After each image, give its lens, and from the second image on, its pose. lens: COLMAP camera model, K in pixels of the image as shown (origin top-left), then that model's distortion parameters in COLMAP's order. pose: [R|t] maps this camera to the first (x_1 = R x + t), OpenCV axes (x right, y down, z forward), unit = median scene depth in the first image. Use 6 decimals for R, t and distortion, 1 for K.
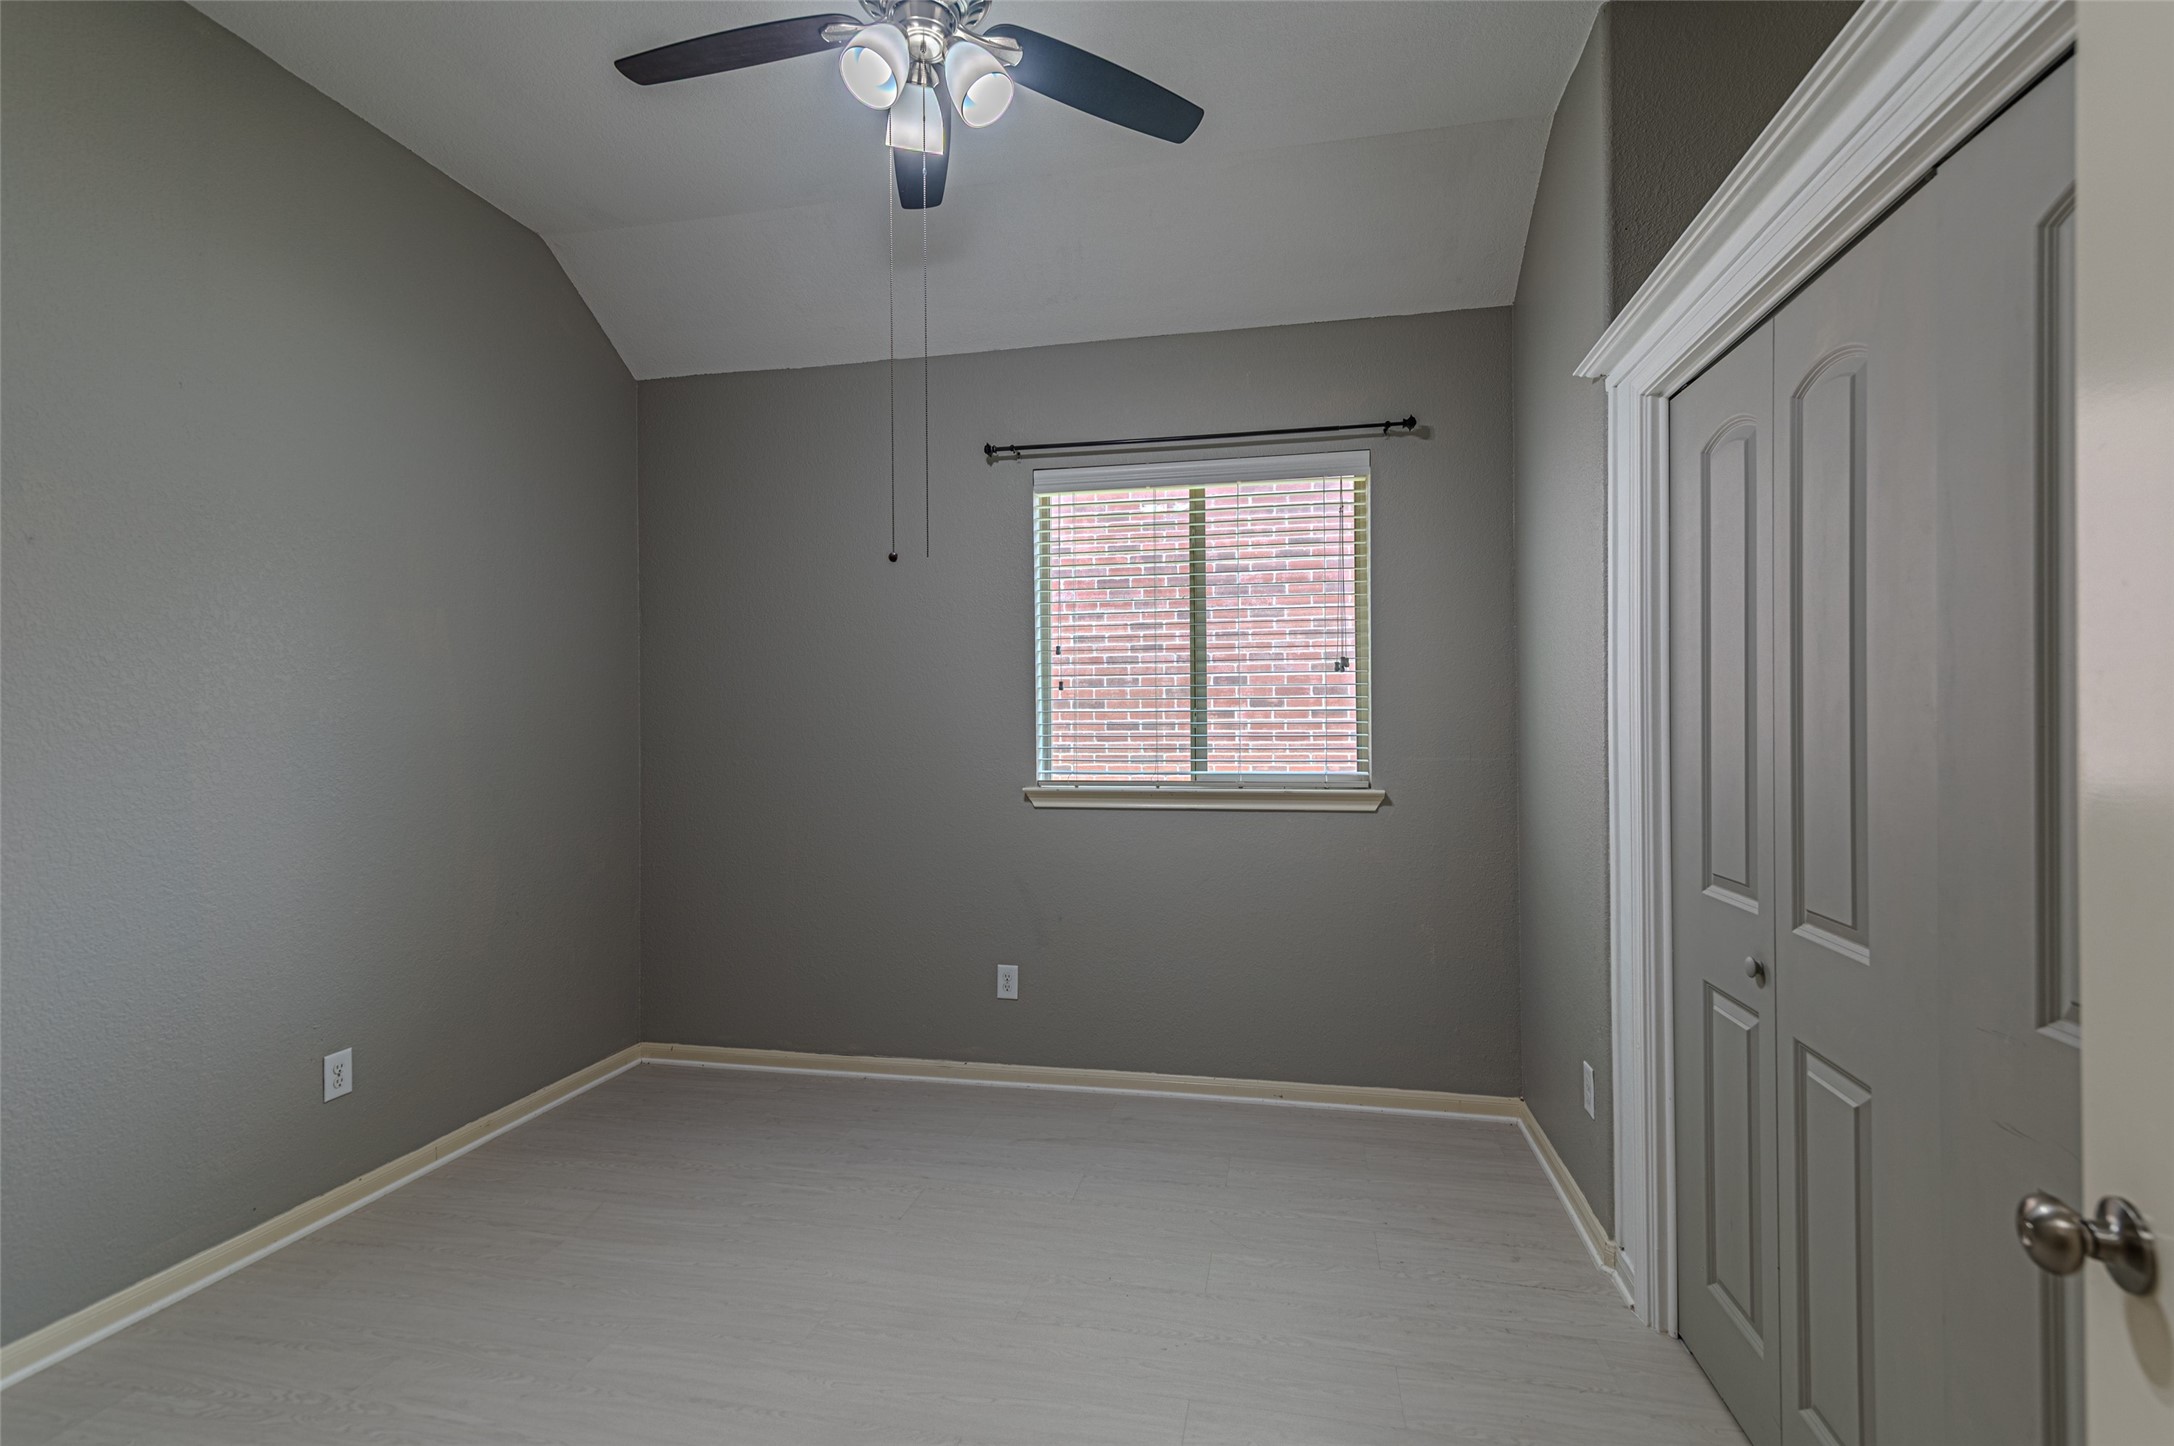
lens RADIAL K [[990.5, 0, 1090.9], [0, 990.5, 724.9], [0, 0, 1]] dist [0.016577, -0.001228]
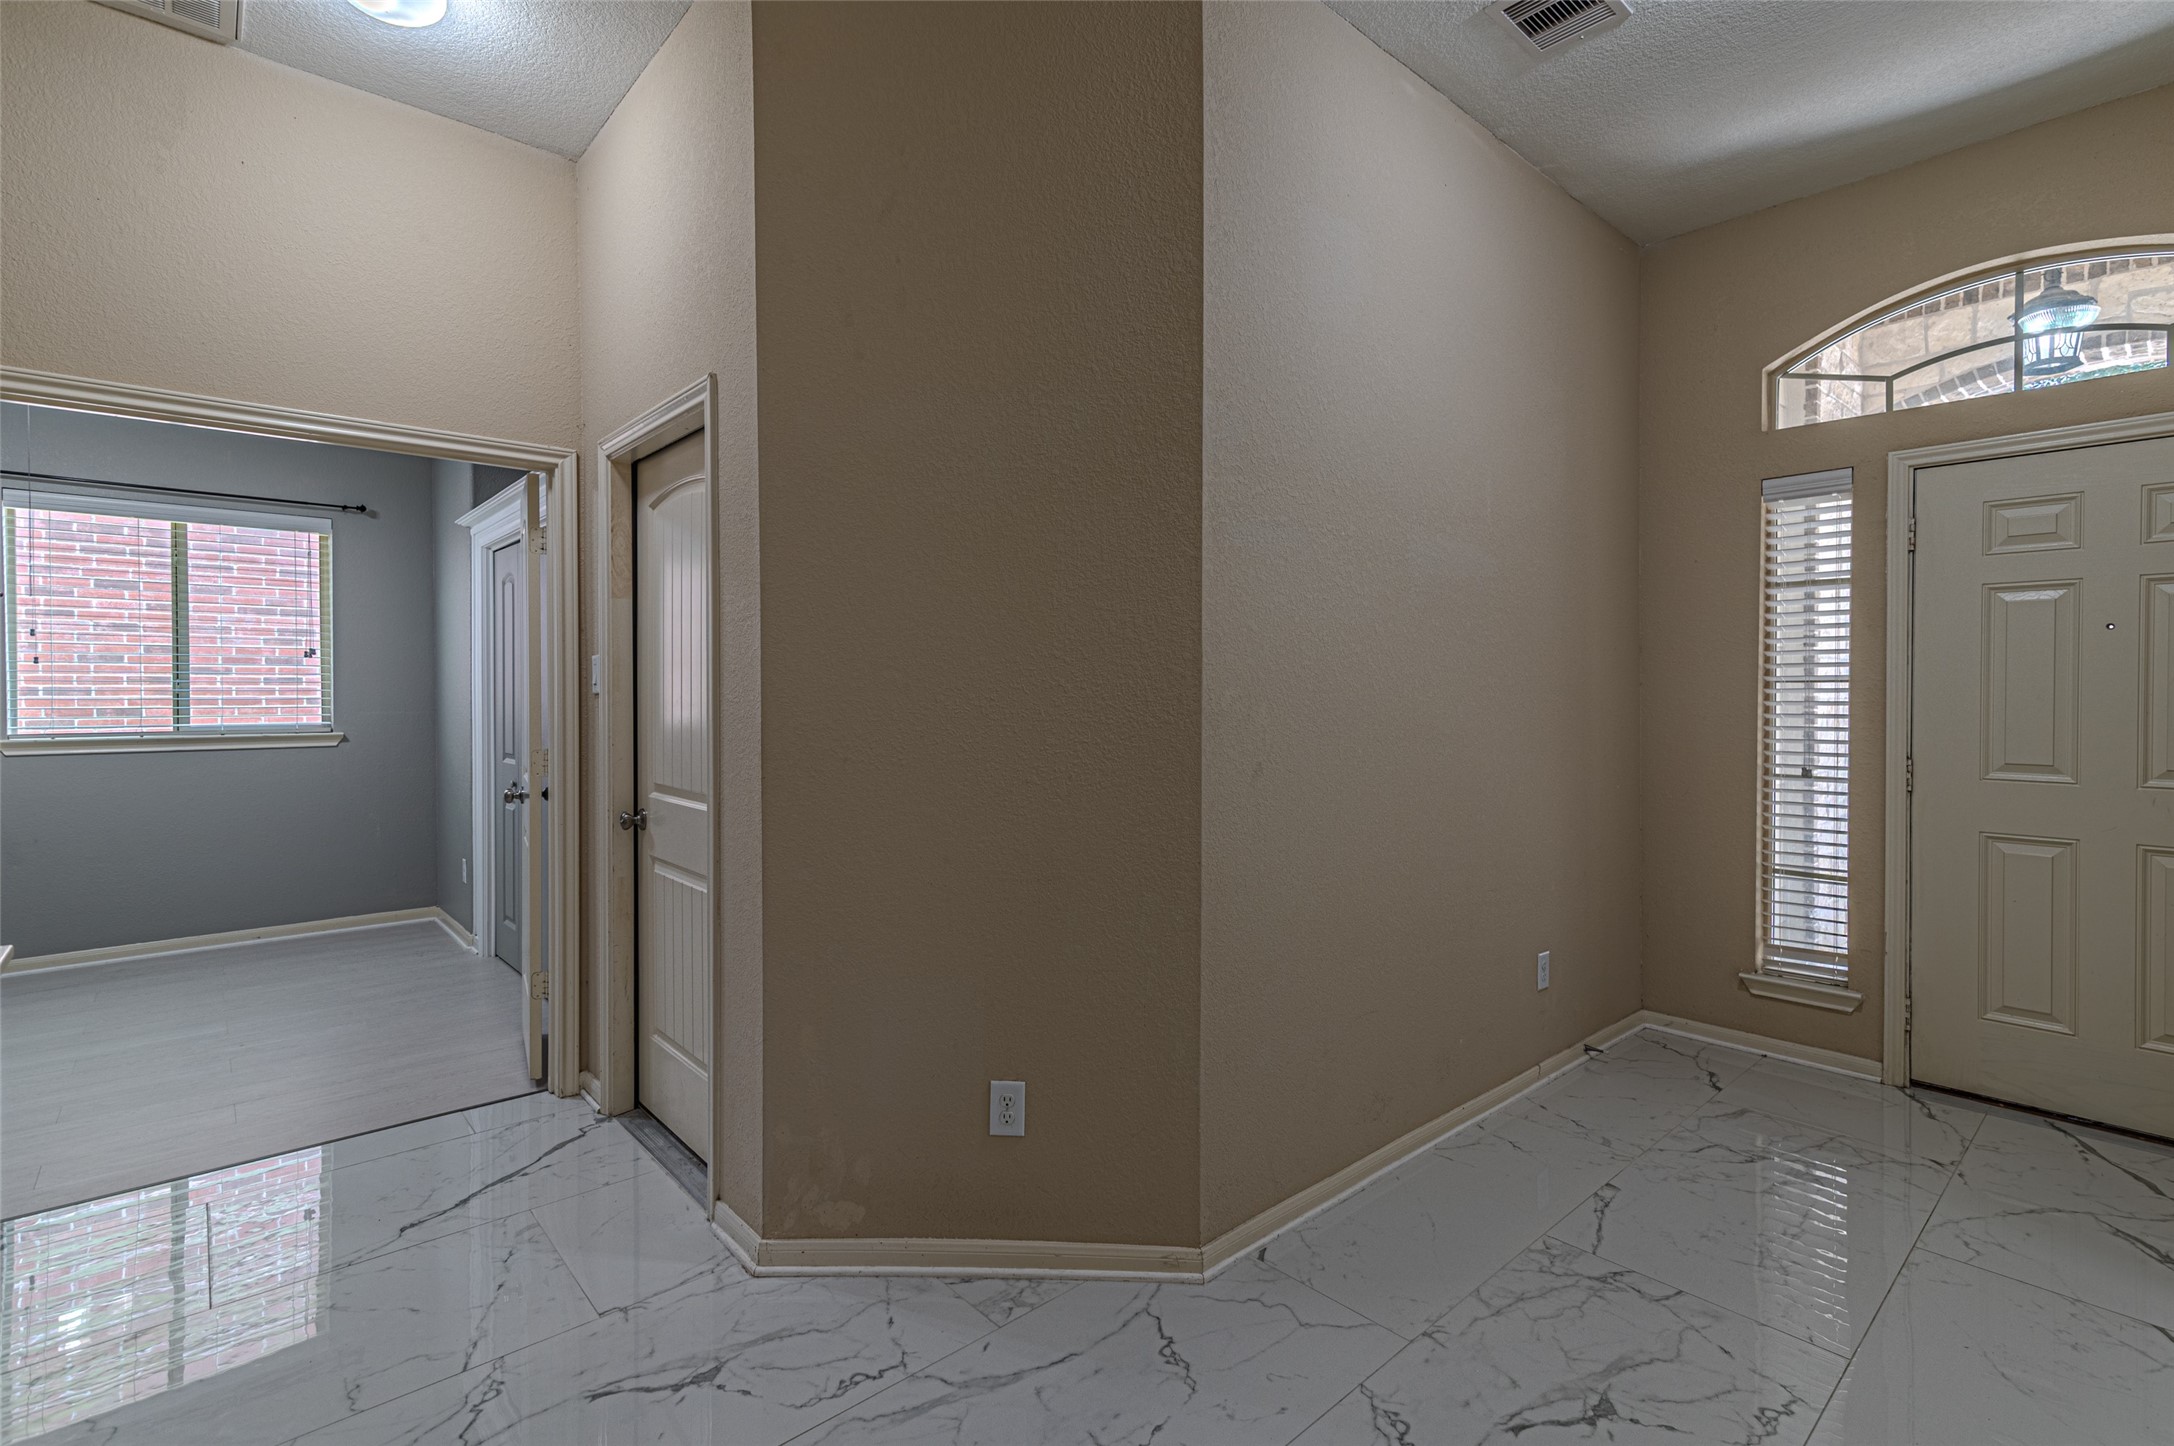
lens RADIAL K [[990.5, 0, 1110.5], [0, 990.5, 701.1], [0, 0, 1]] dist [0.016577, -0.001228]
pose [[0.587786, -0.001516, 0.809015, -0.271262], [-0.005192, 0.999971, 0.005646, -0.001223], [-0.809000, -0.007520, 0.587761, -0.915436]]
